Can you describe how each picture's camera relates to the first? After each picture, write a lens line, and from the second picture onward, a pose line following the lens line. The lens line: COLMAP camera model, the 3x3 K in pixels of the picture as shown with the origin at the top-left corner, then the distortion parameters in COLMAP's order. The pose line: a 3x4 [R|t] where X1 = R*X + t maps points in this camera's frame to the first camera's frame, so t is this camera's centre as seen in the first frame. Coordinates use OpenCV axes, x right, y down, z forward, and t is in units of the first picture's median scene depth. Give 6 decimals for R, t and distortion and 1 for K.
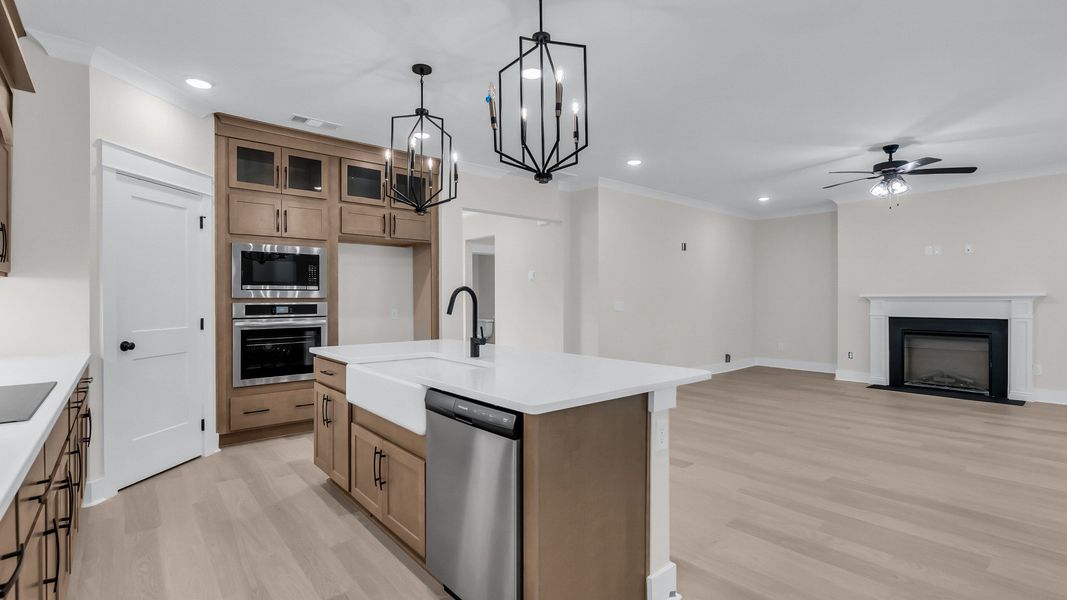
lens RADIAL K [[486.1, 0, 534.1], [0, 486.1, 298.8], [0, 0, 1]] dist [-0.007003, 0.003083]
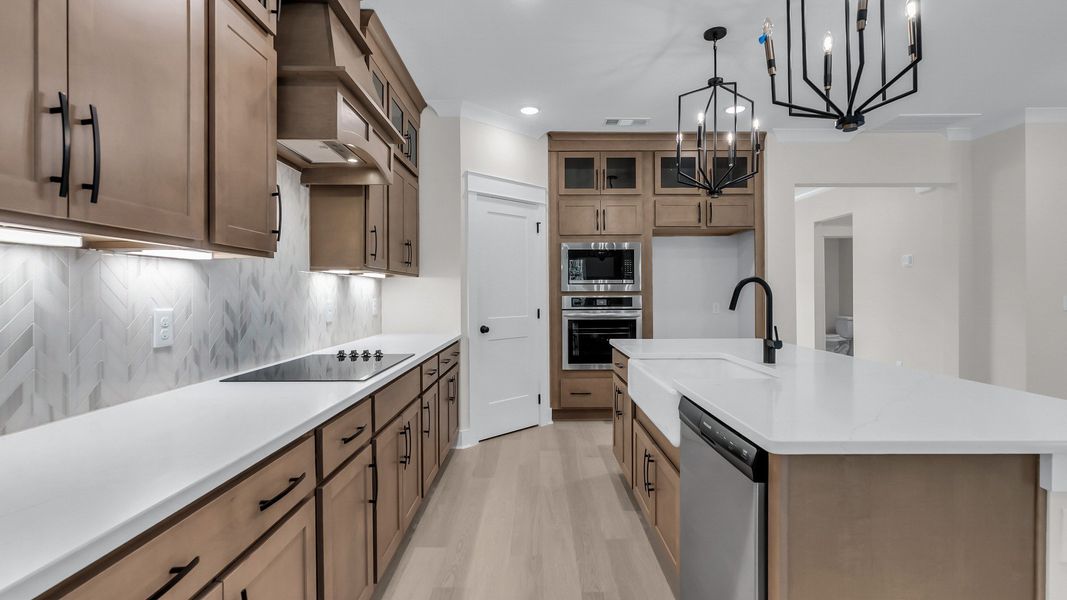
lens RADIAL K [[486.1, 0, 536.0], [0, 486.1, 293.0], [0, 0, 1]] dist [-0.007003, 0.003083]
pose [[0.763001, -0.000407, -0.646397, 0.072166], [0.001958, 0.999997, 0.001682, -0.000318], [0.646394, -0.002549, 0.762999, 0.085562]]
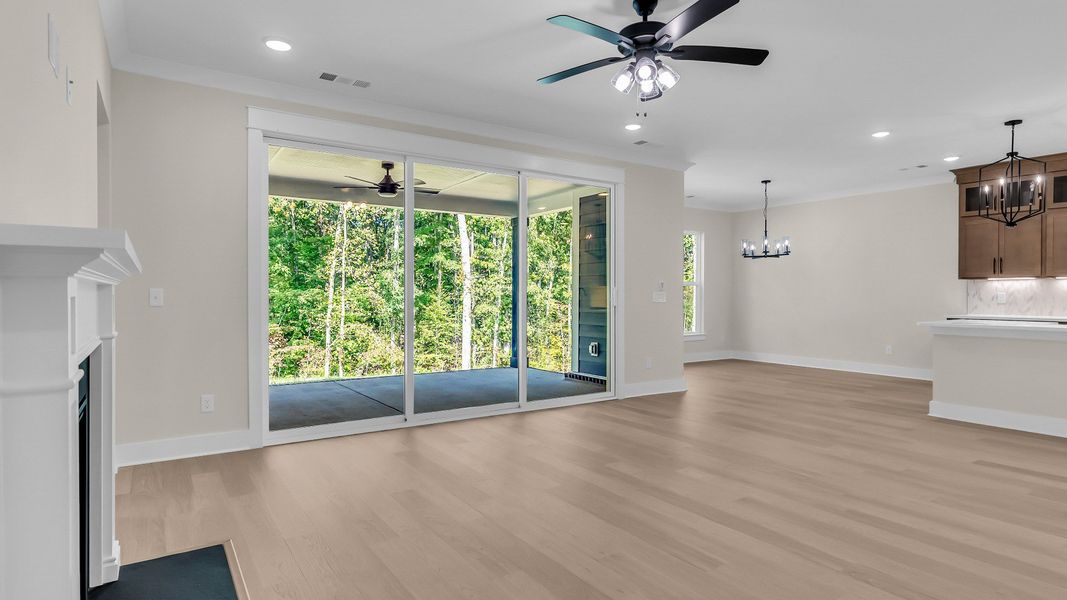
lens RADIAL K [[561.7, 0, 532.5], [0, 561.7, 295.1], [0, 0, 1]] dist [-0.004319, -0.000391]
pose [[-0.993531, 0.001478, 0.113549, 0.942648], [0.001717, 0.999997, 0.002006, 0.013221], [-0.113545, 0.002188, -0.993530, 1.934951]]
